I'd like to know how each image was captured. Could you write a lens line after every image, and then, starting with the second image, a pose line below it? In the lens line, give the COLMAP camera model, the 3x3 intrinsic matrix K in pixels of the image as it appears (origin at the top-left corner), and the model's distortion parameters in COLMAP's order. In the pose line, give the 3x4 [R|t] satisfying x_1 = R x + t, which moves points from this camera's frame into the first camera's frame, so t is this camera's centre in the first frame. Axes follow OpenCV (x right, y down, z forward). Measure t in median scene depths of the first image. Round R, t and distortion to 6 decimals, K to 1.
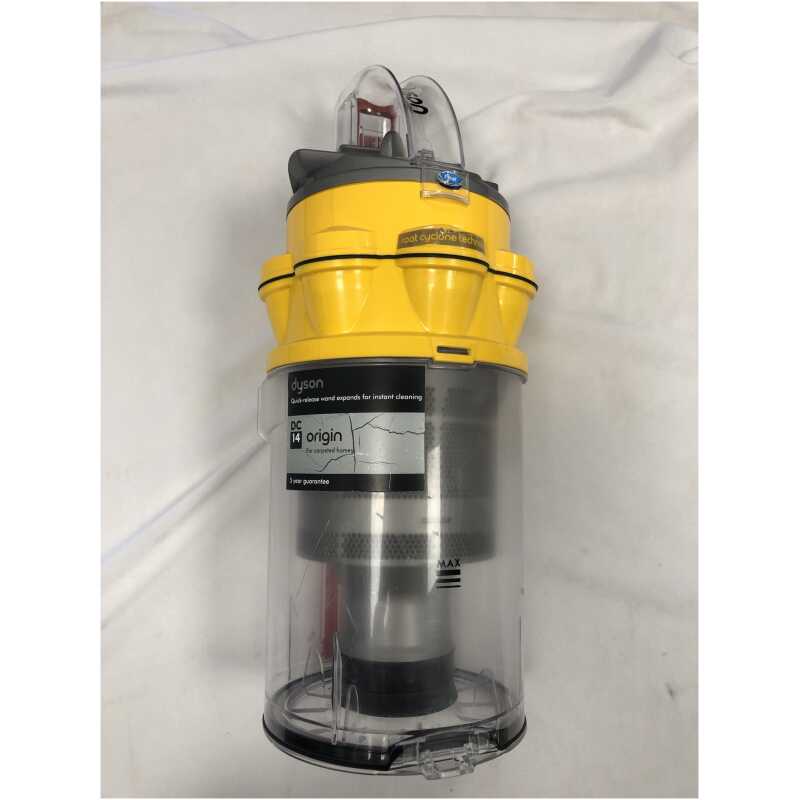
lens RADIAL K [[620.3, 0, 400.0], [0, 620.3, 400.0], [0, 0, 1]] dist [0.043701, -0.126874]
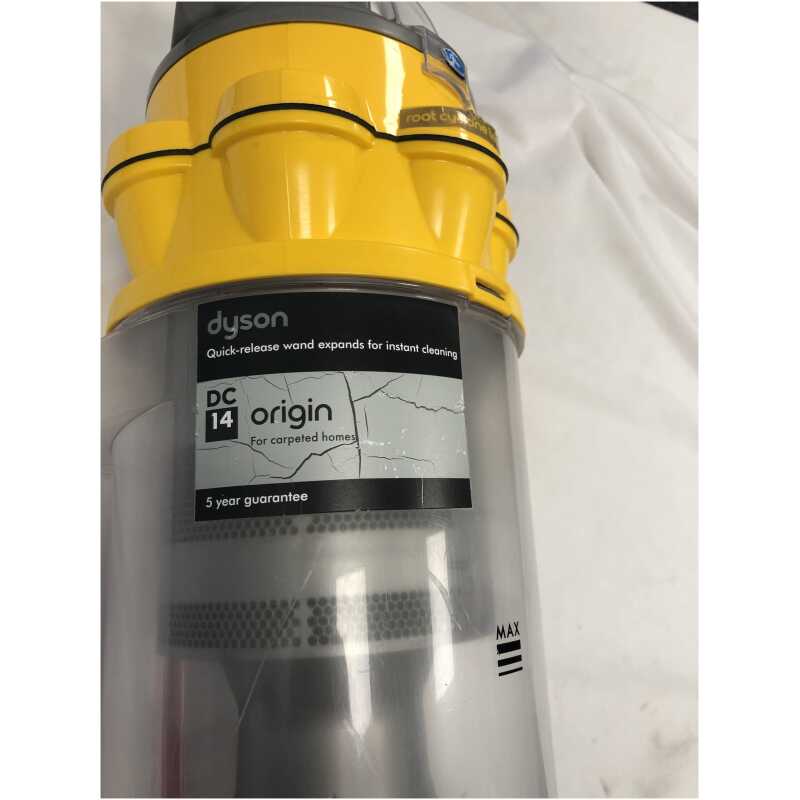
lens RADIAL K [[620.3, 0, 400.0], [0, 620.3, 400.0], [0, 0, 1]] dist [0.043701, -0.126874]
pose [[0.885267, 0.058941, 0.461334, -0.284530], [0.001472, 0.991577, -0.129510, 0.115396], [-0.465082, 0.115330, 0.877723, 0.477848]]
